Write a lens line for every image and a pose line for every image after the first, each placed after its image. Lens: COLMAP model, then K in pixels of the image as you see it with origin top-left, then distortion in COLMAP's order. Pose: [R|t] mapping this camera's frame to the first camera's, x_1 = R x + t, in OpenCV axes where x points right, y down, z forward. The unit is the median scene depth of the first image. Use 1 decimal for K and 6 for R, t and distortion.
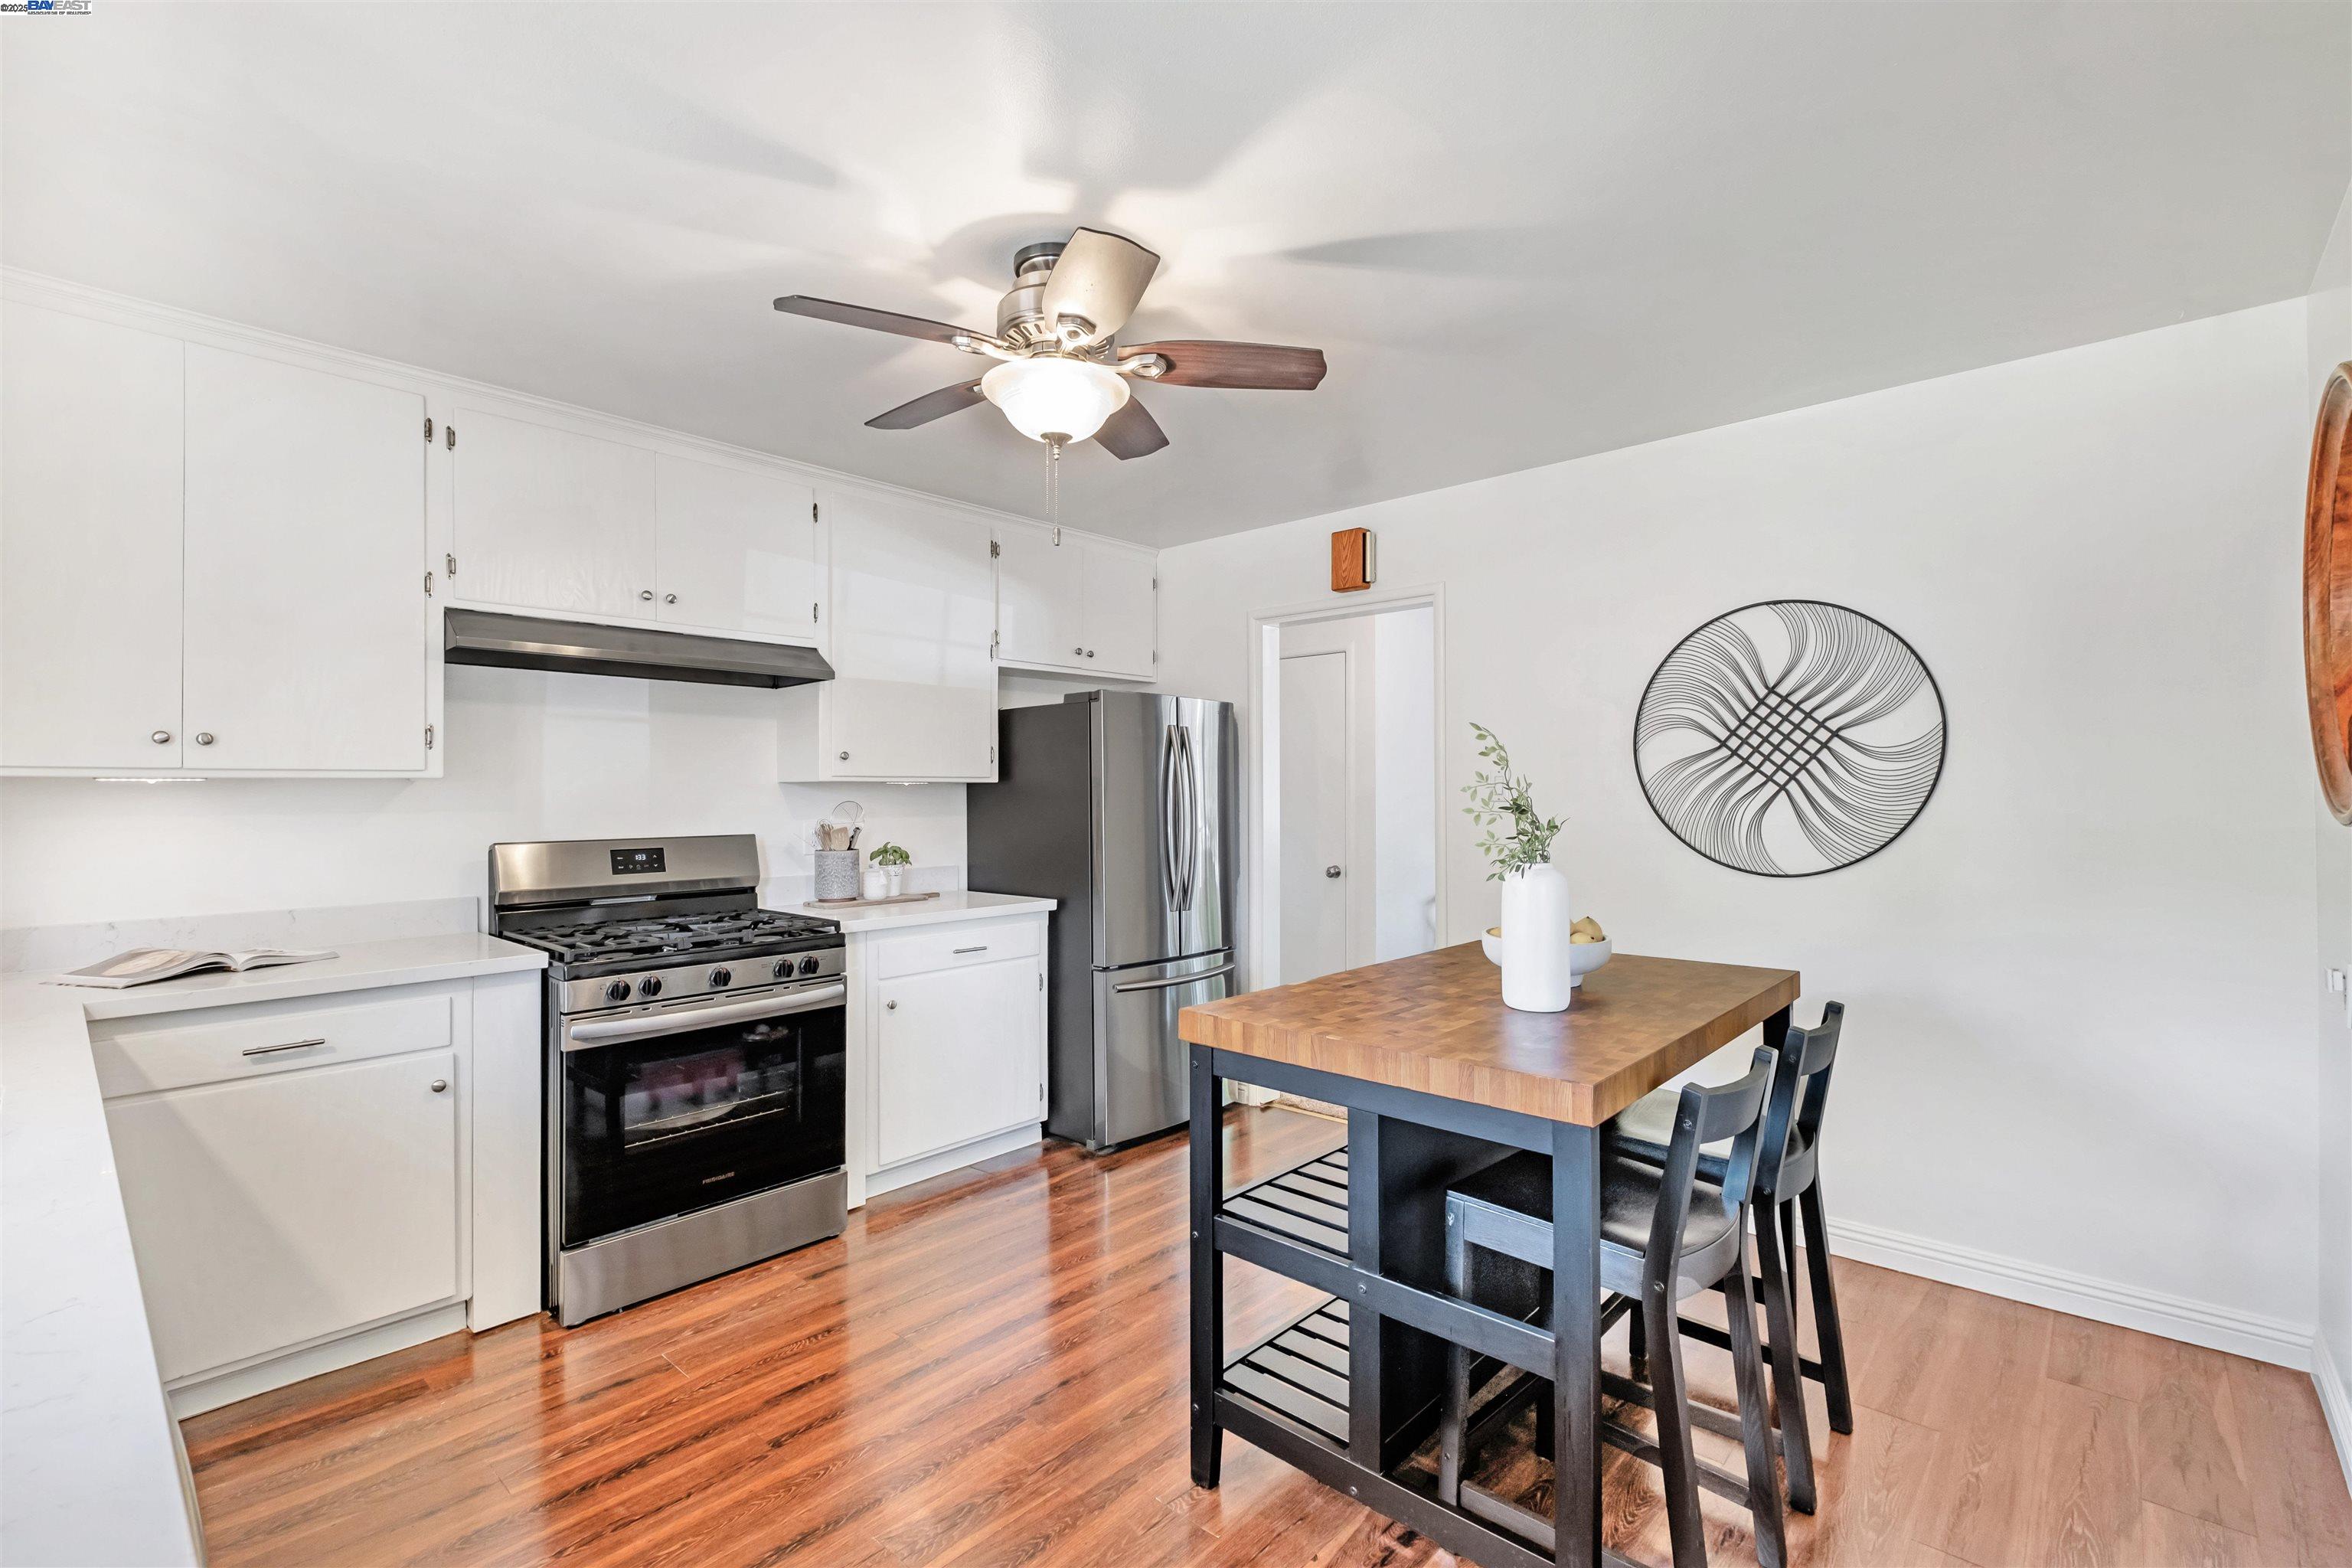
lens RADIAL K [[1023.7, 0, 1181.3], [0, 1023.7, 780.3], [0, 0, 1]] dist [0.002497, -0.001408]
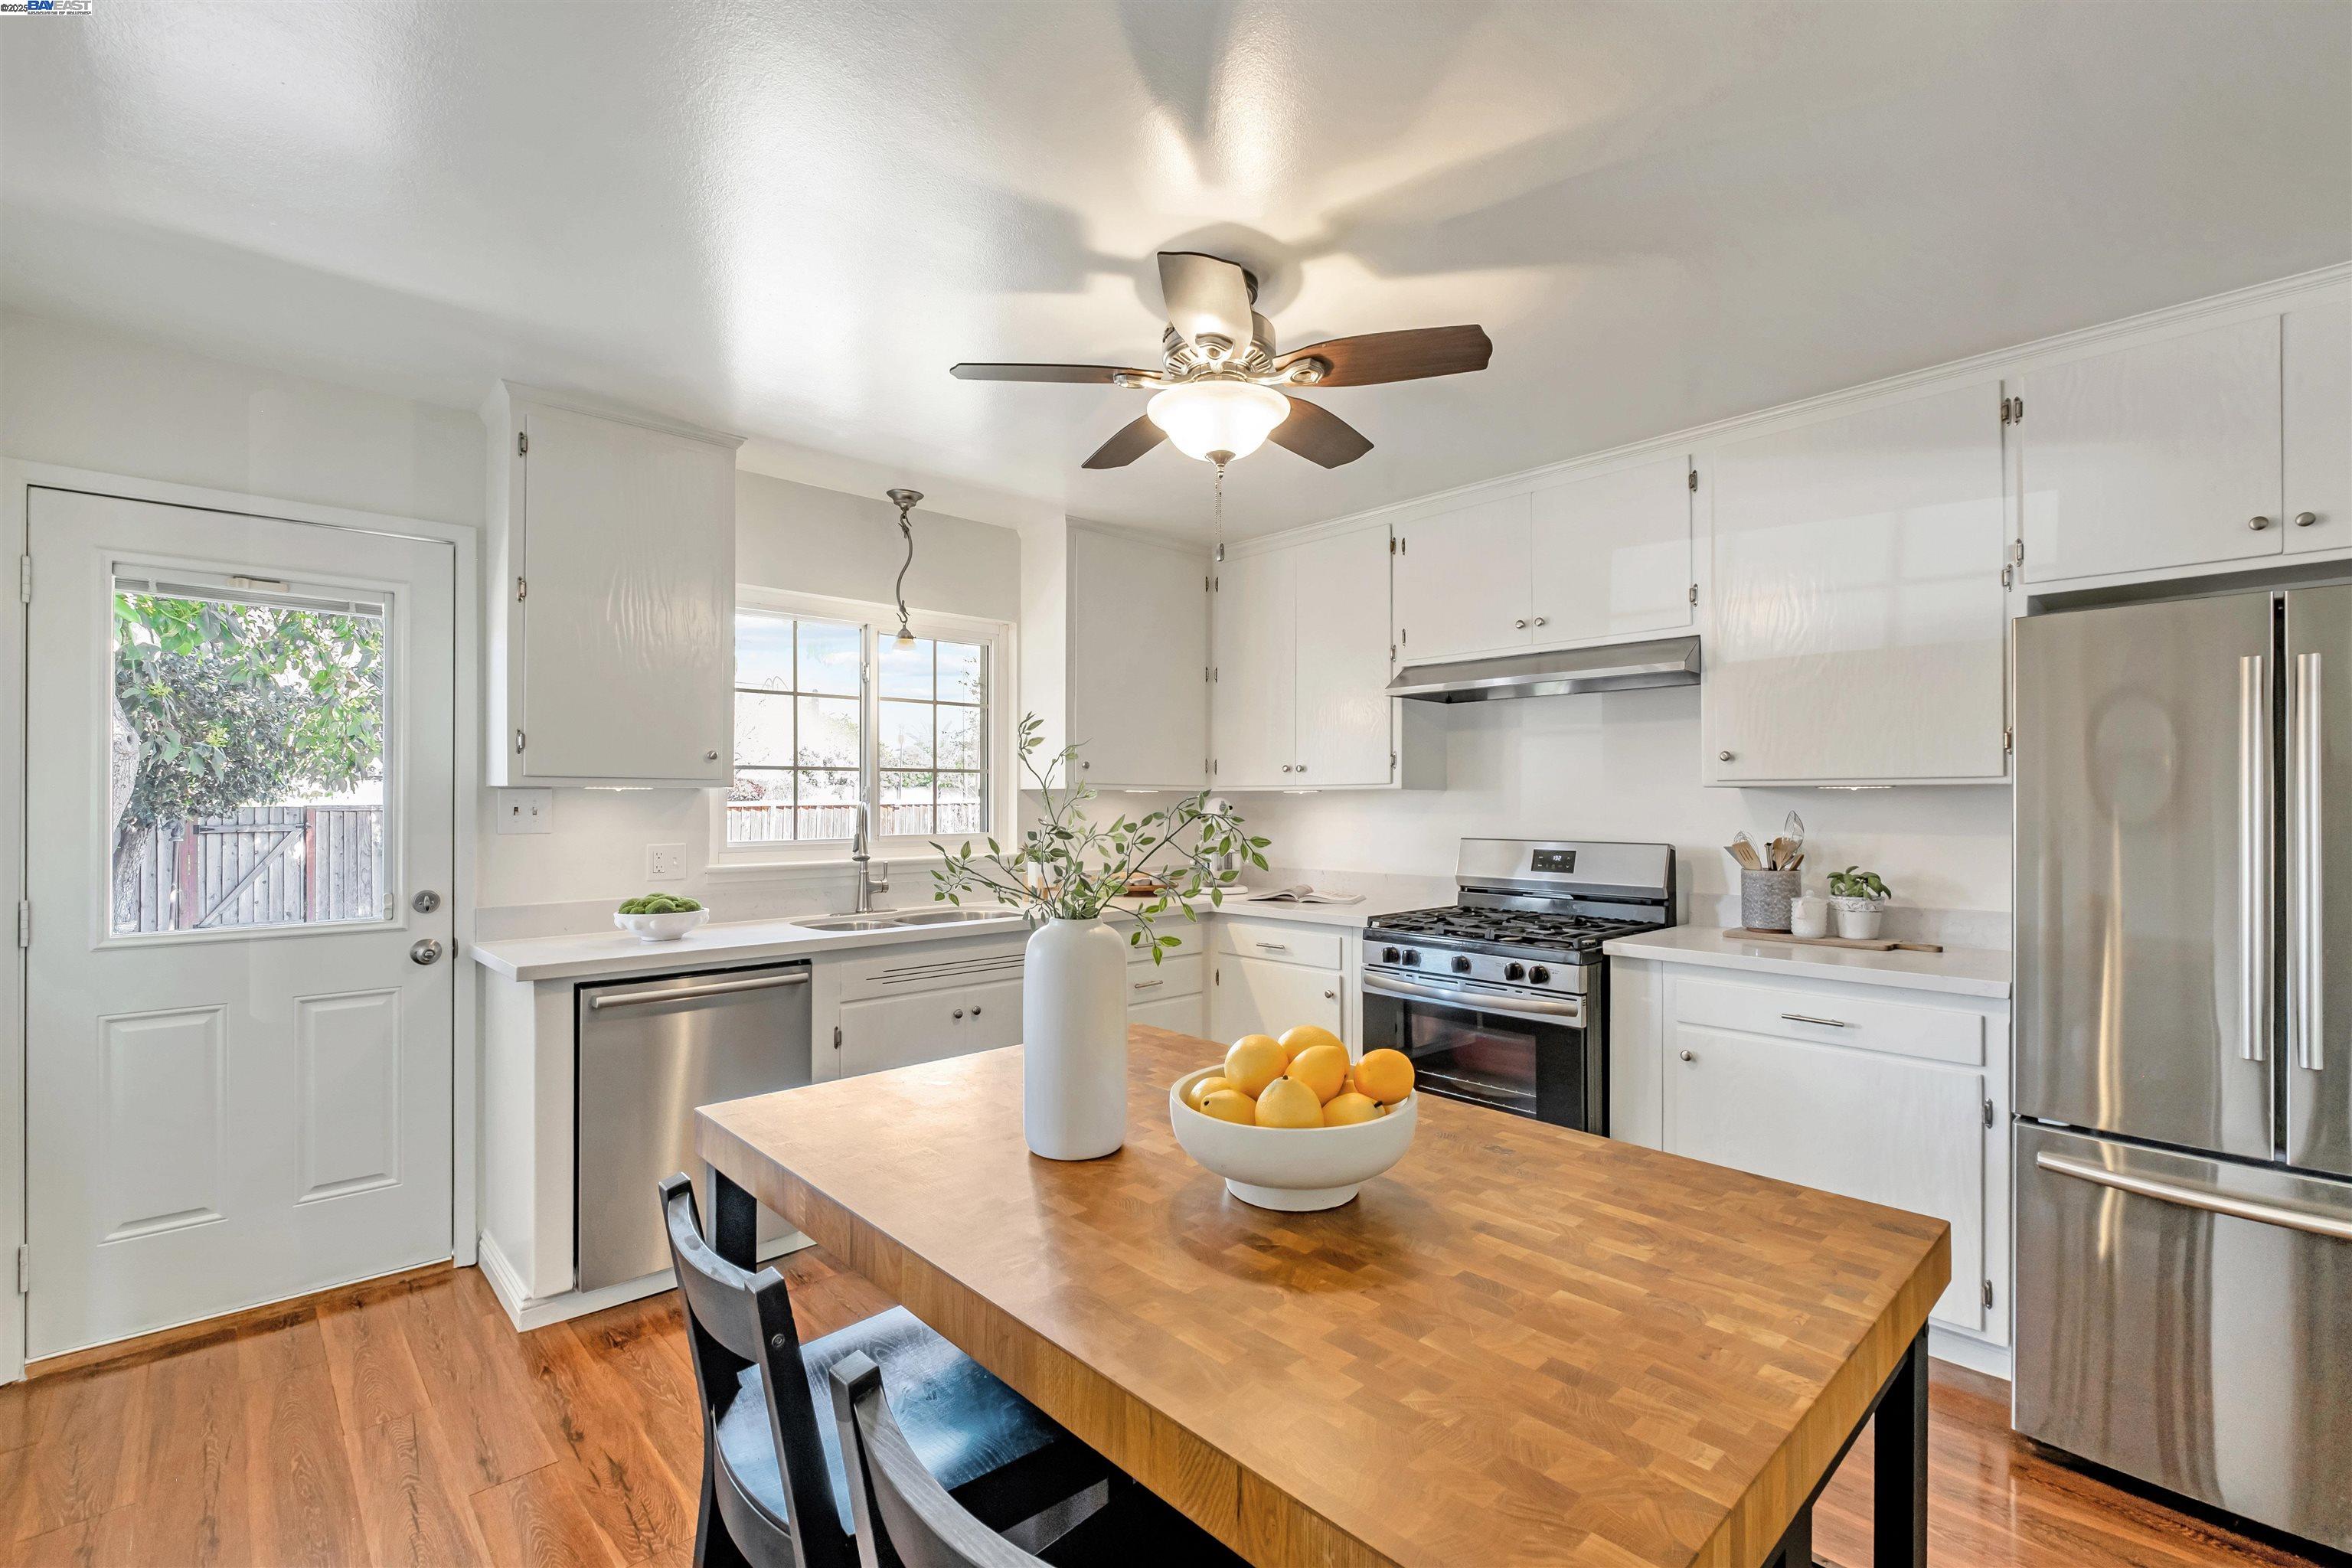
lens RADIAL K [[1023.7, 0, 1188.8], [0, 1023.7, 800.7], [0, 0, 1]] dist [0.002497, -0.001408]
pose [[-0.072207, 0.003673, -0.997383, 0.618513], [0.010905, 0.999936, 0.002893, 0.006114], [0.997330, -0.010667, -0.072243, 0.706122]]
